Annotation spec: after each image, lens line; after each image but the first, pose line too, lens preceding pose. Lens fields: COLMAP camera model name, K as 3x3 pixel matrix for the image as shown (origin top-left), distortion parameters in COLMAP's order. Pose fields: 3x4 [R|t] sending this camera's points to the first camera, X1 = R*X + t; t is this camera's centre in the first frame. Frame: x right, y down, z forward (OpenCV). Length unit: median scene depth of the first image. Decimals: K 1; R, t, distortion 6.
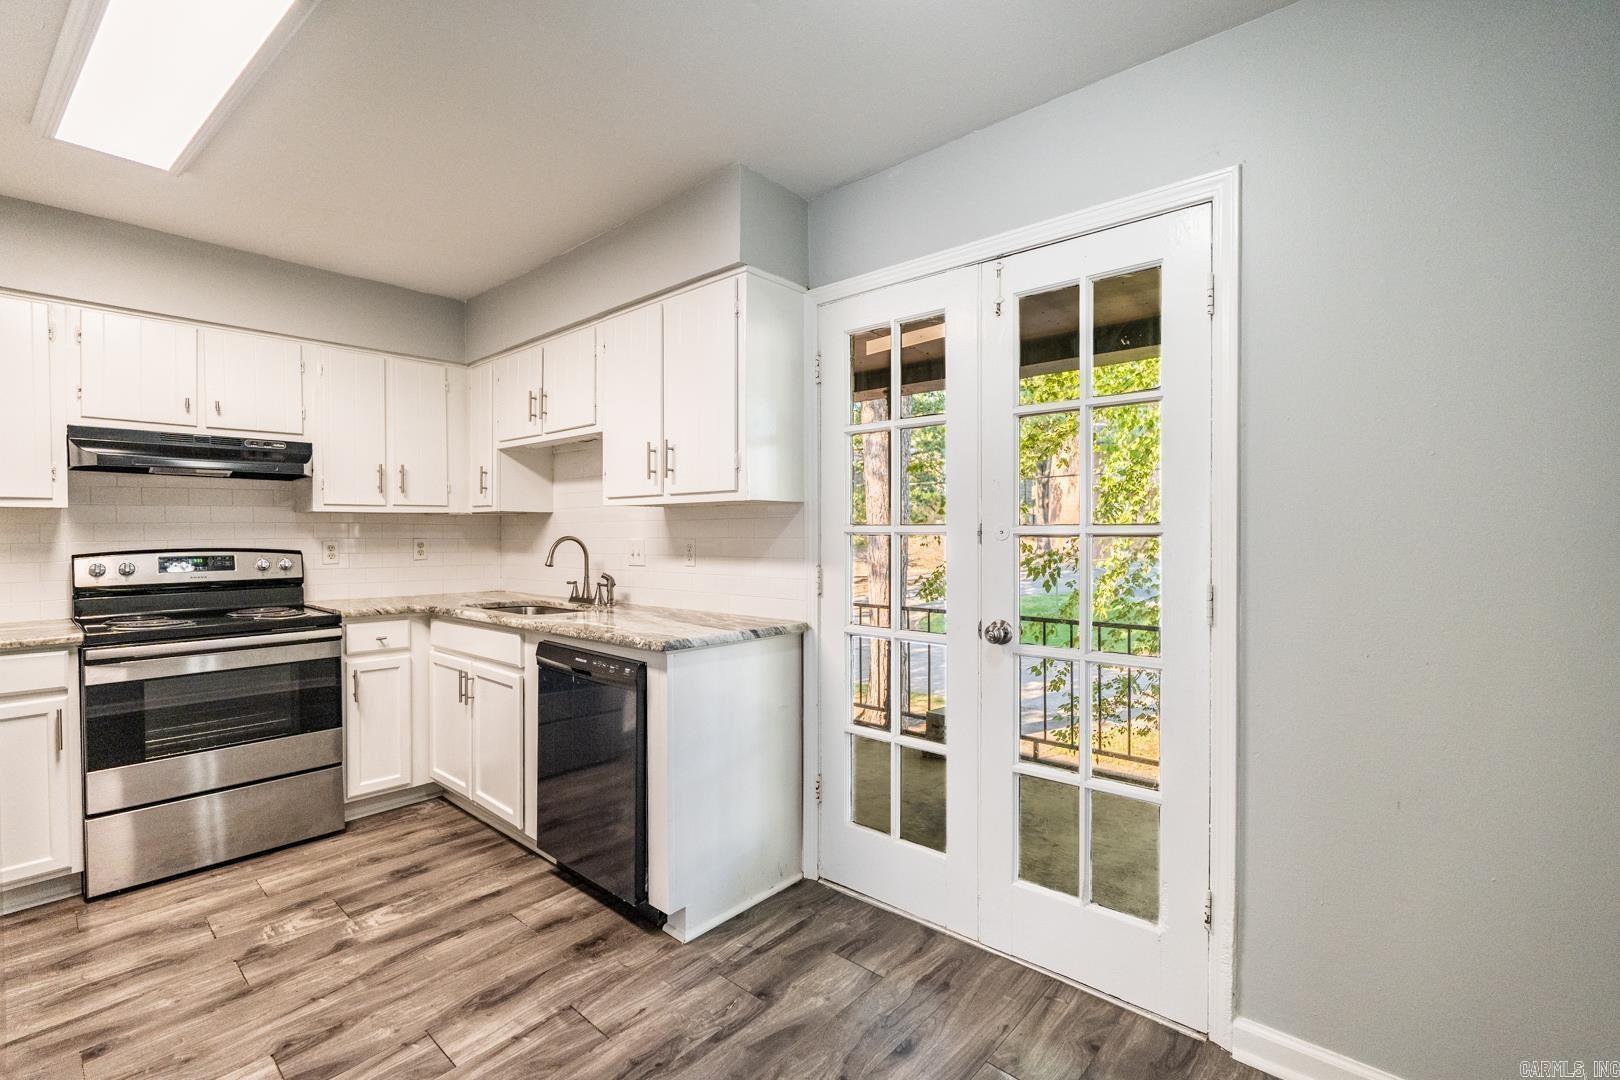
lens RADIAL K [[708.9, 0, 806.4], [0, 708.9, 538.8], [0, 0, 1]] dist [-0.006276, 0.000455]
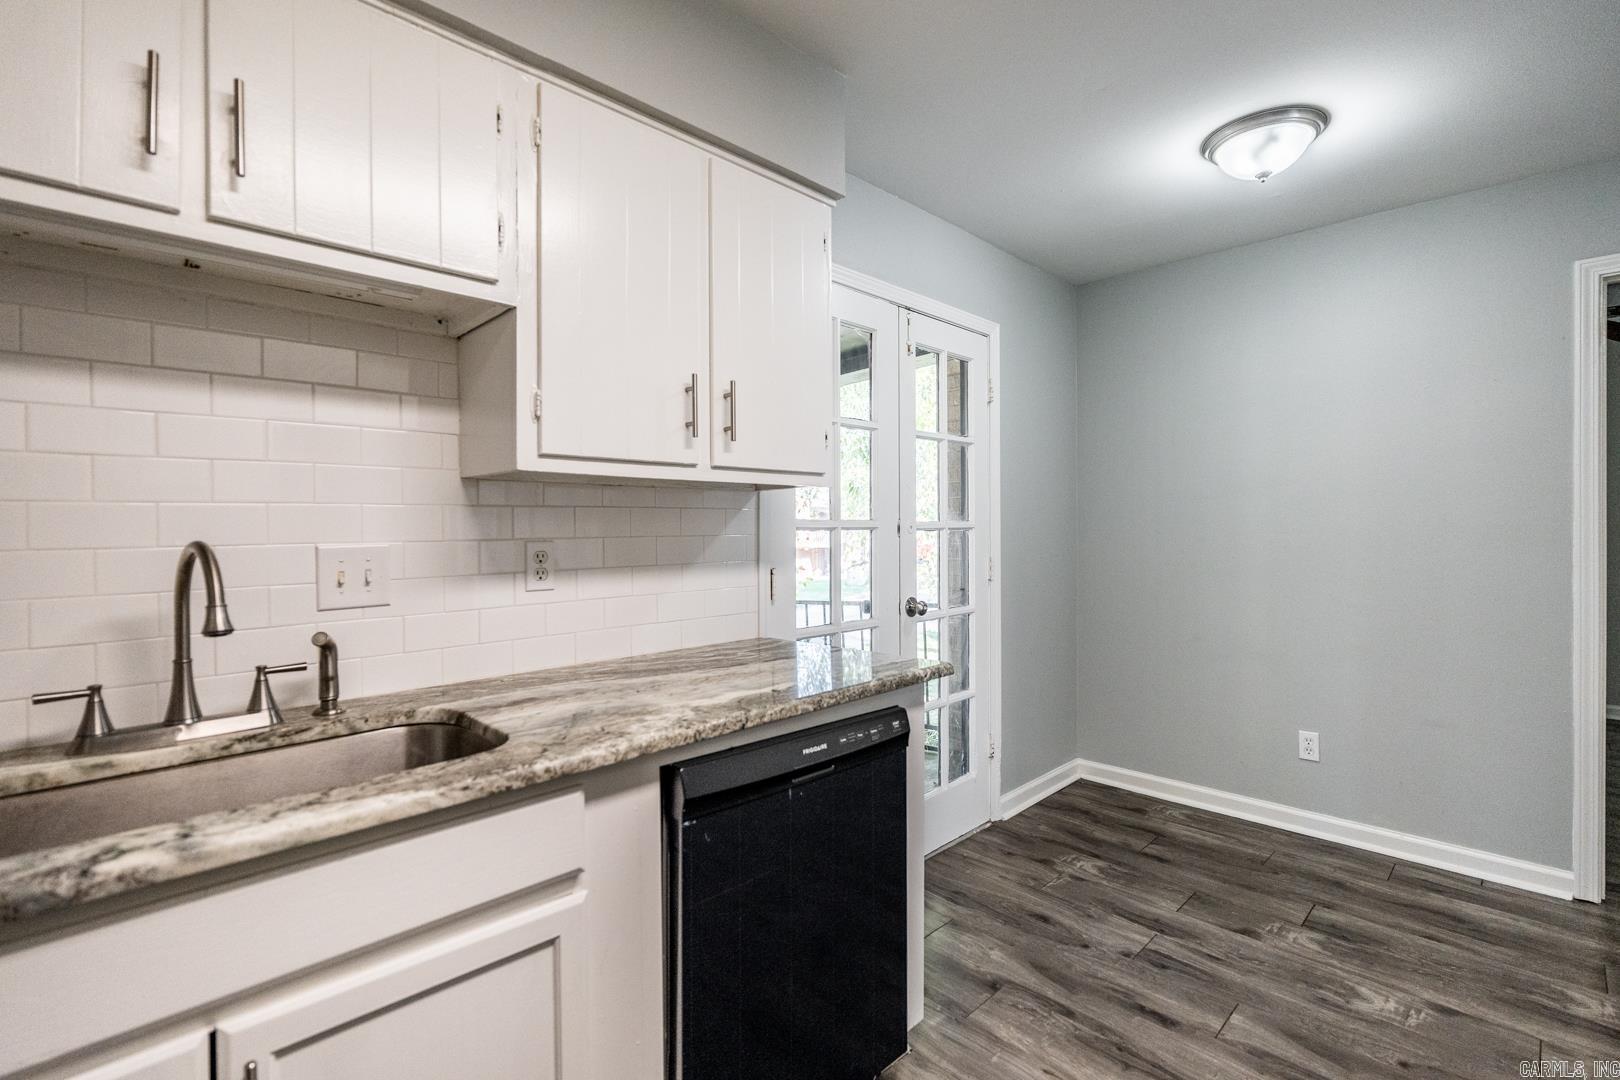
lens RADIAL K [[729.2, 0, 812.4], [0, 729.2, 513.2], [0, 0, 1]] dist [-0.002587, -0.000287]
pose [[0.069892, 0.019294, 0.997368, -0.749701], [0.009519, 0.999755, -0.020007, -0.006597], [-0.997509, 0.010892, 0.069691, 0.783858]]
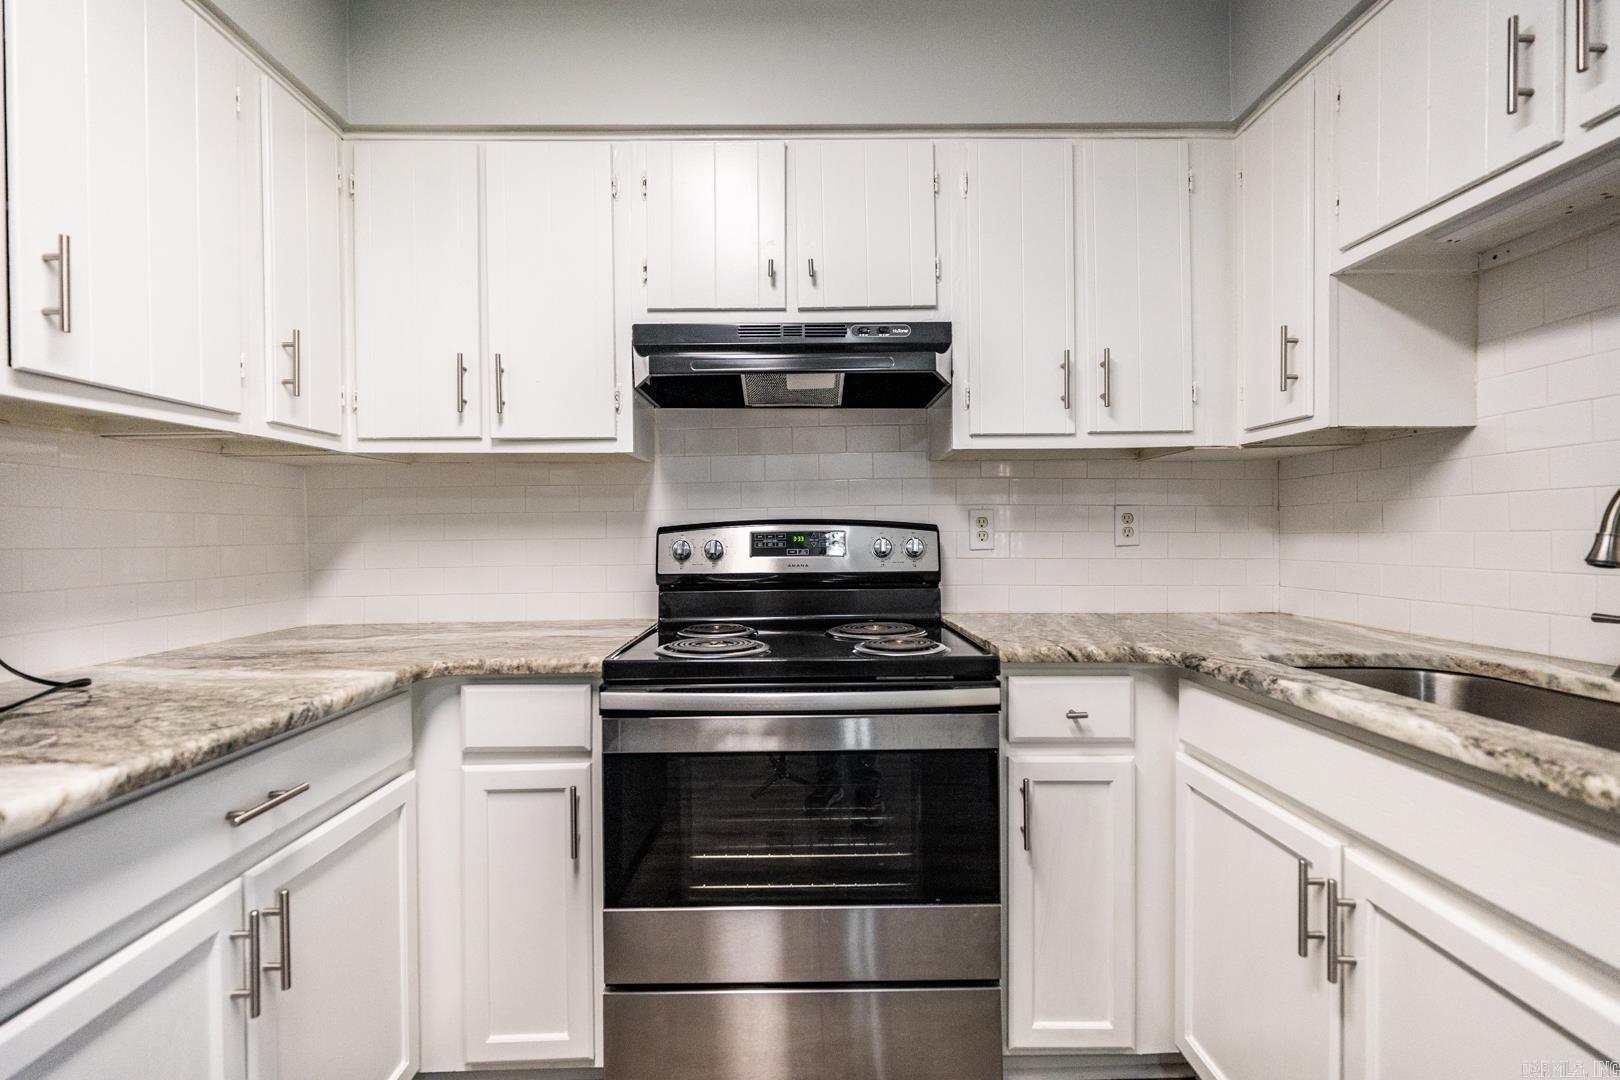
lens RADIAL K [[708.9, 0, 806.4], [0, 708.9, 538.8], [0, 0, 1]] dist [-0.006276, 0.000455]
pose [[0.669154, 0.004029, -0.743113, -0.387834], [-0.000780, 0.999989, 0.004719, 0.027652], [0.743123, -0.002578, 0.669150, 0.580513]]
